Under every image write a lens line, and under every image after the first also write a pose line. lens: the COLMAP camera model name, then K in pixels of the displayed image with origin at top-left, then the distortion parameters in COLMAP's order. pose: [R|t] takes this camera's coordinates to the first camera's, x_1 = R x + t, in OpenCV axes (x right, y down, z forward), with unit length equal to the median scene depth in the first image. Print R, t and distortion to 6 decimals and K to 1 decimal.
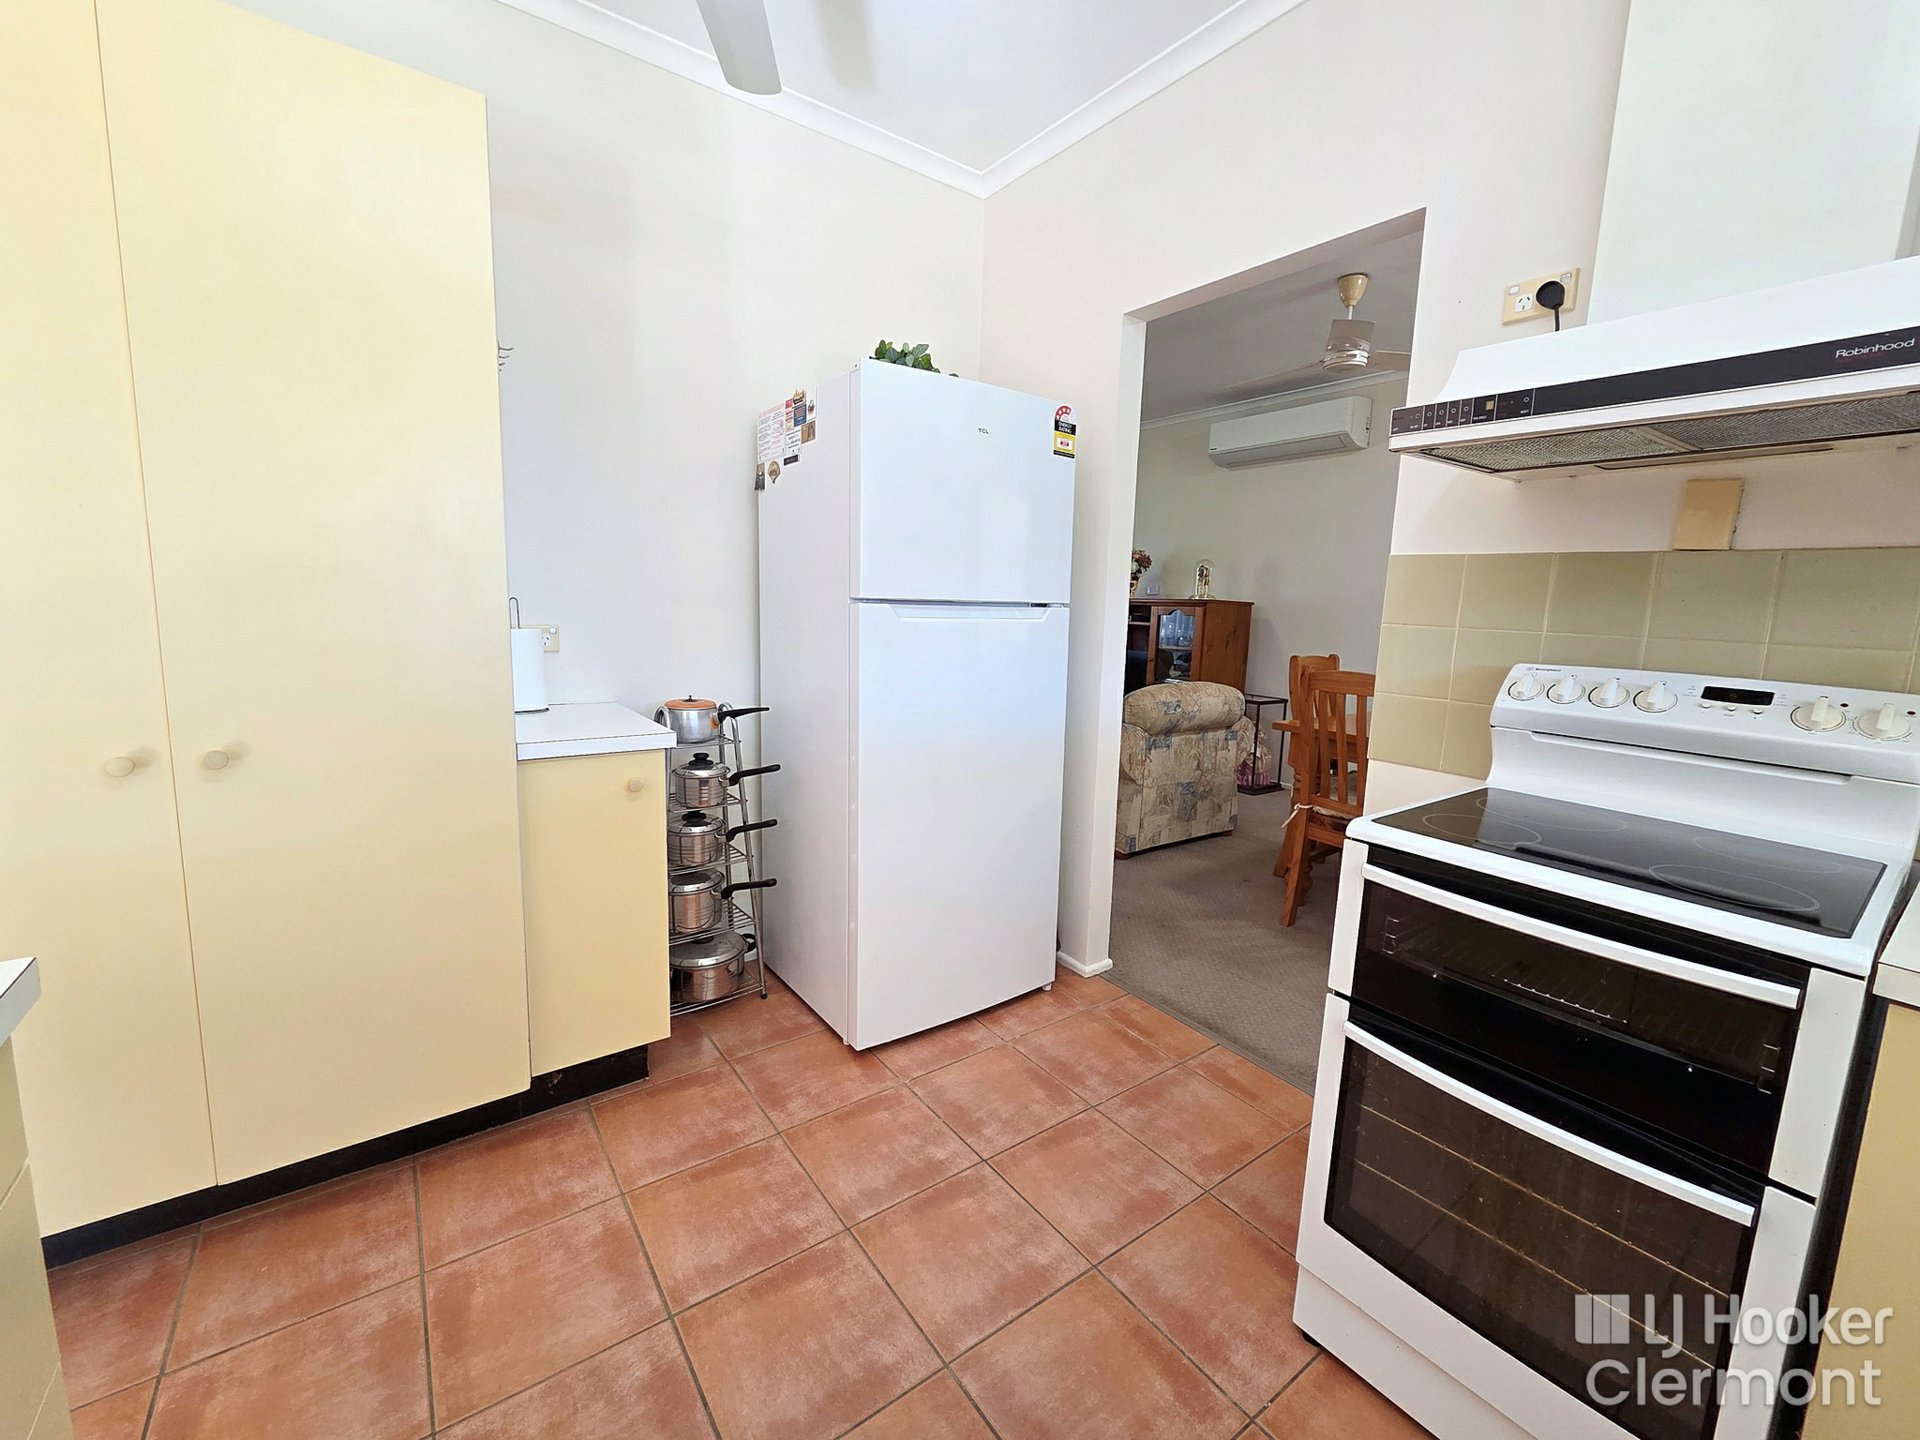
lens RADIAL K [[787.0, 0, 962.8], [0, 787.0, 713.3], [0, 0, 1]] dist [-0.002301, 0.000201]
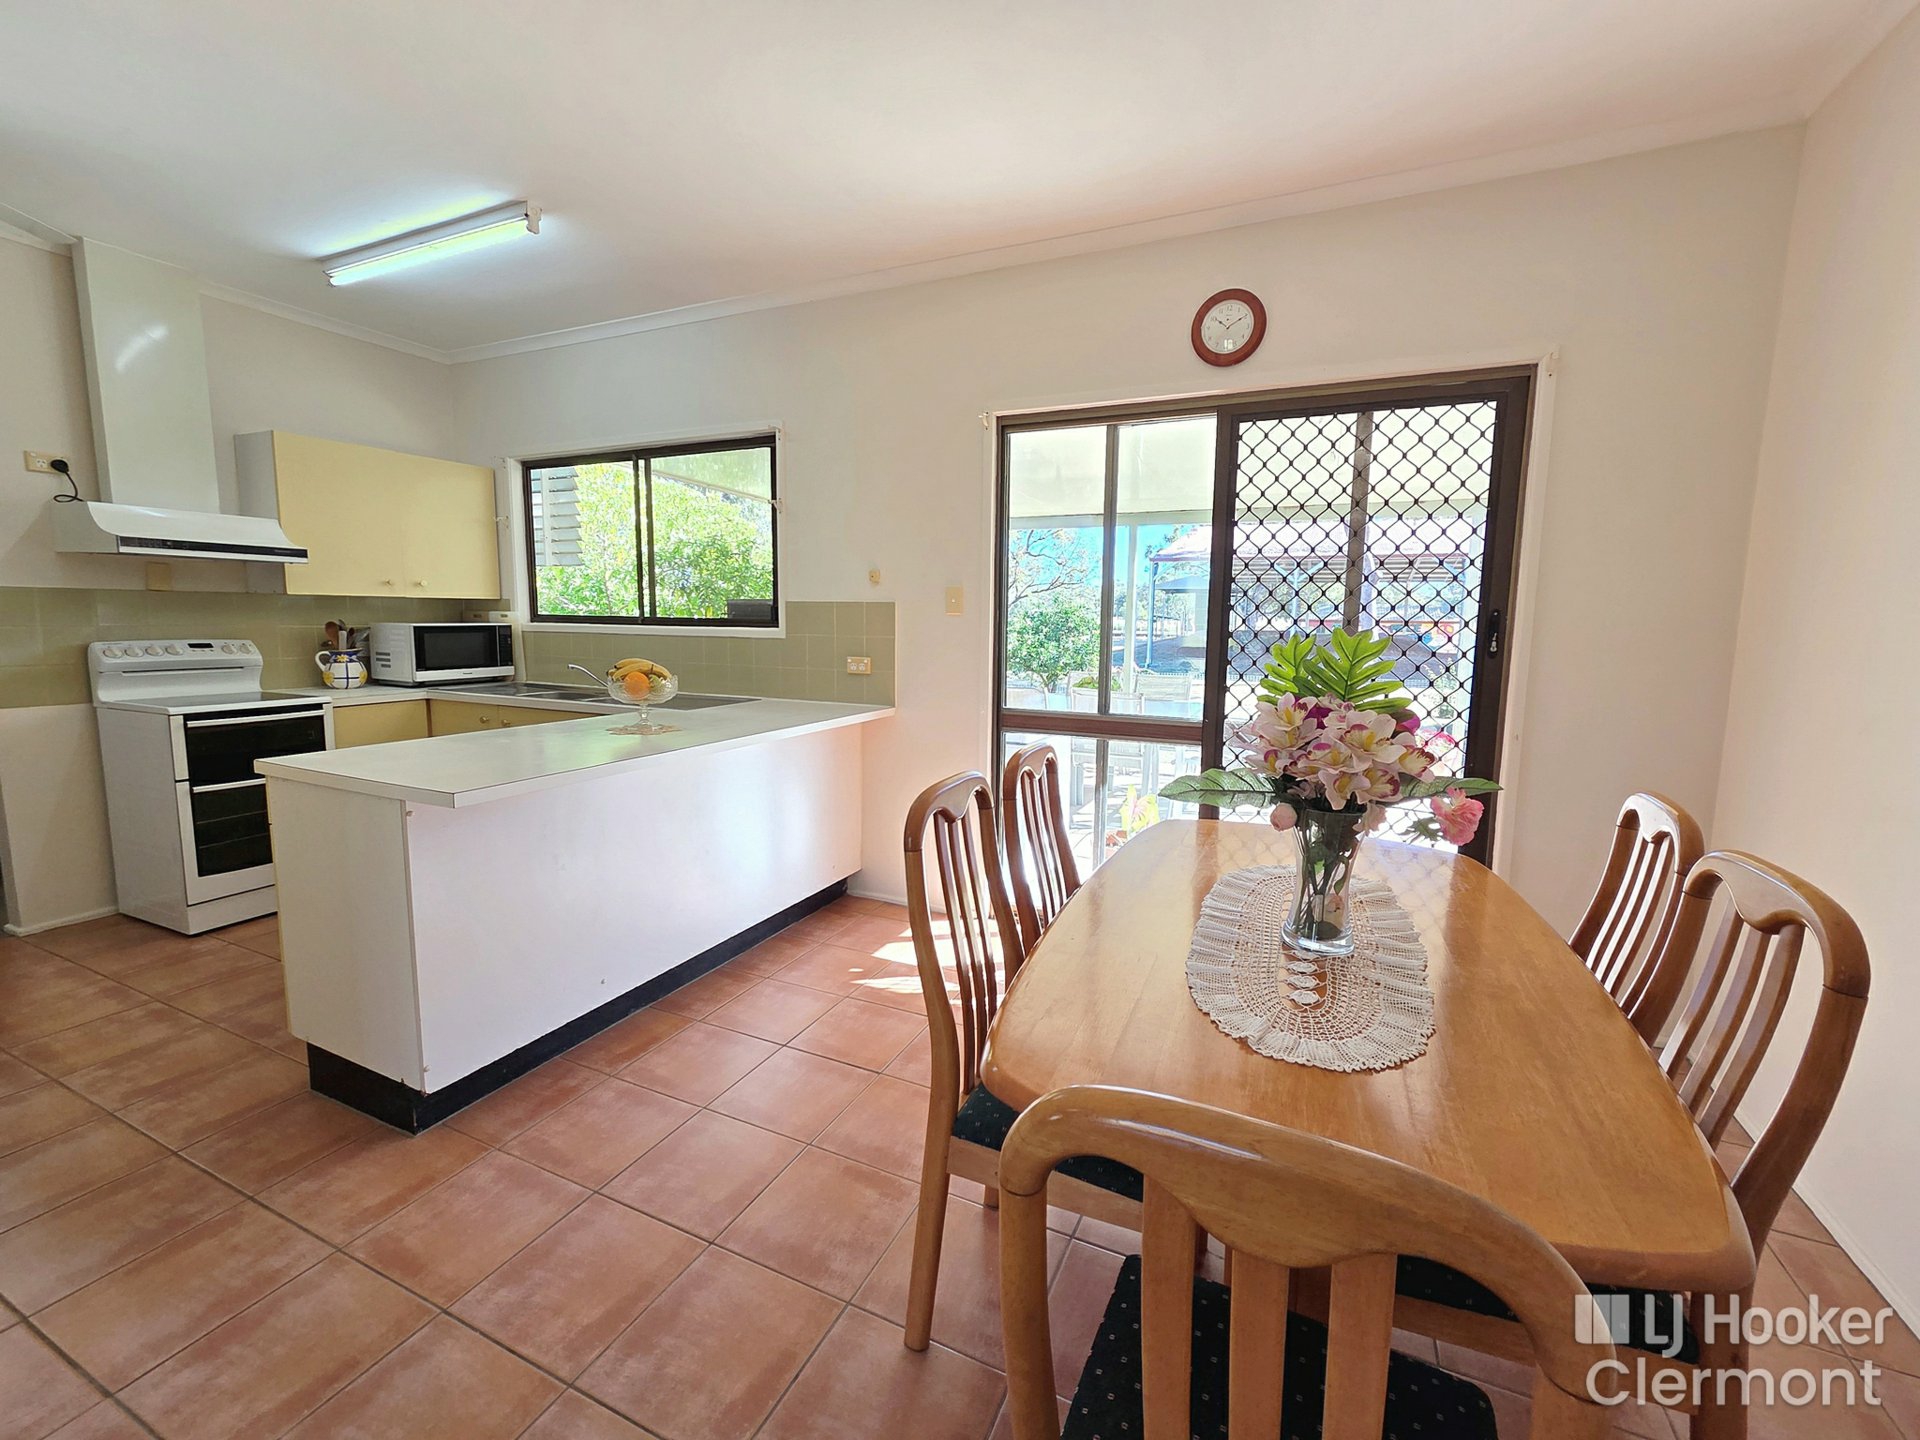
lens RADIAL K [[787.0, 0, 975.9], [0, 787.0, 708.1], [0, 0, 1]] dist [-0.002301, 0.000201]
pose [[-0.502945, -0.141787, 0.852609, -2.758828], [0.084906, 0.973577, 0.211988, -0.162612], [-0.860138, 0.179010, -0.477617, 0.012215]]
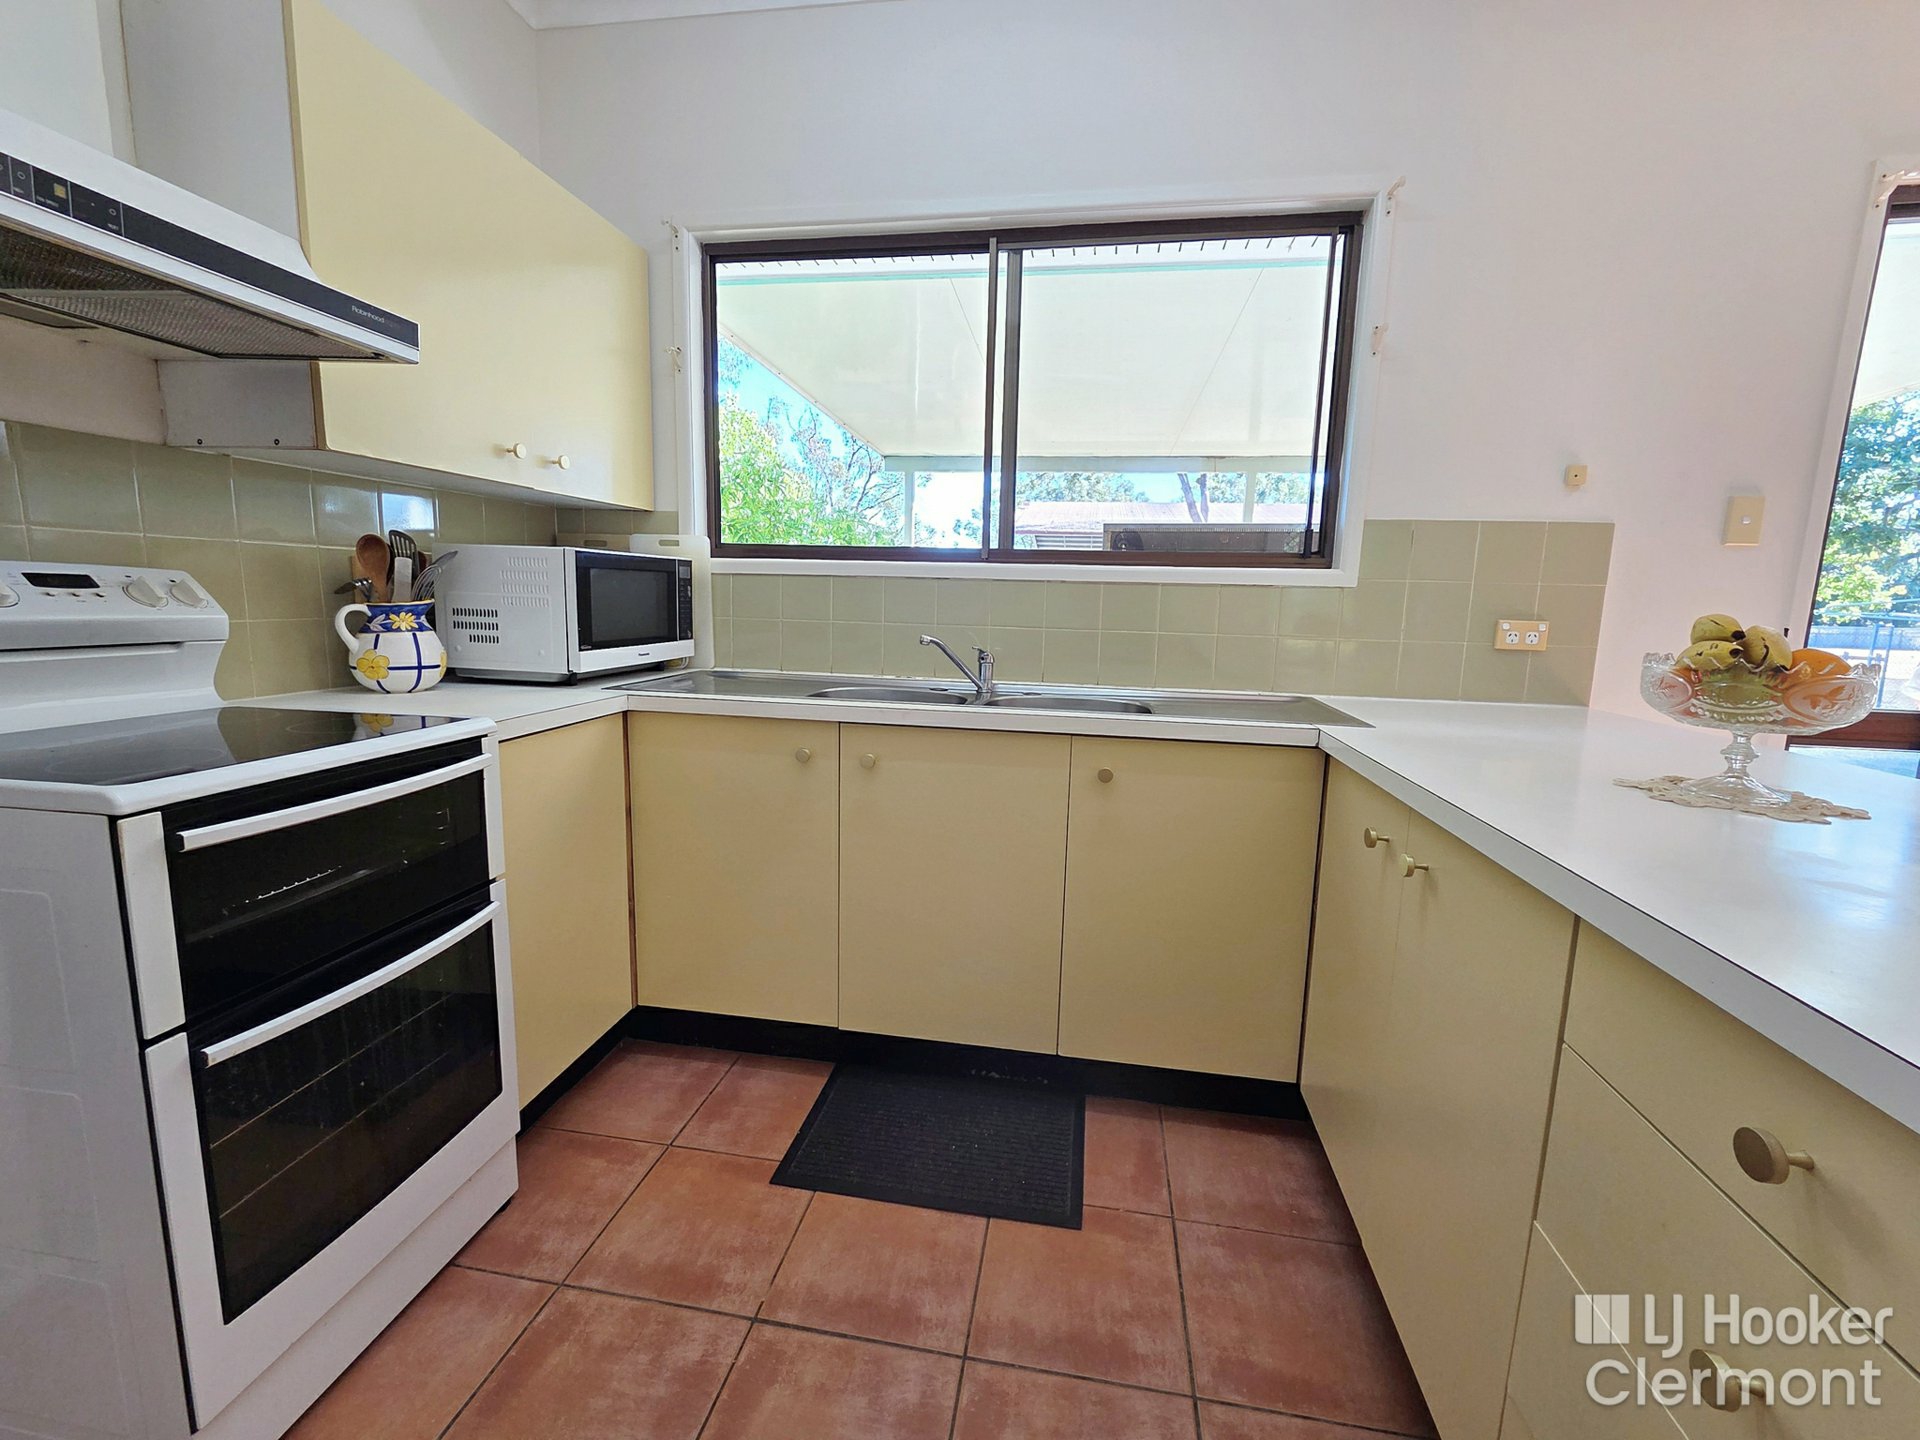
lens RADIAL K [[787.0, 0, 971.2], [0, 787.0, 707.6], [0, 0, 1]] dist [-0.002301, 0.000201]
pose [[-0.713099, -0.151441, 0.684511, -0.461208], [0.042788, 0.965168, 0.258108, -0.070688], [-0.699756, 0.213346, -0.681781, 0.905560]]
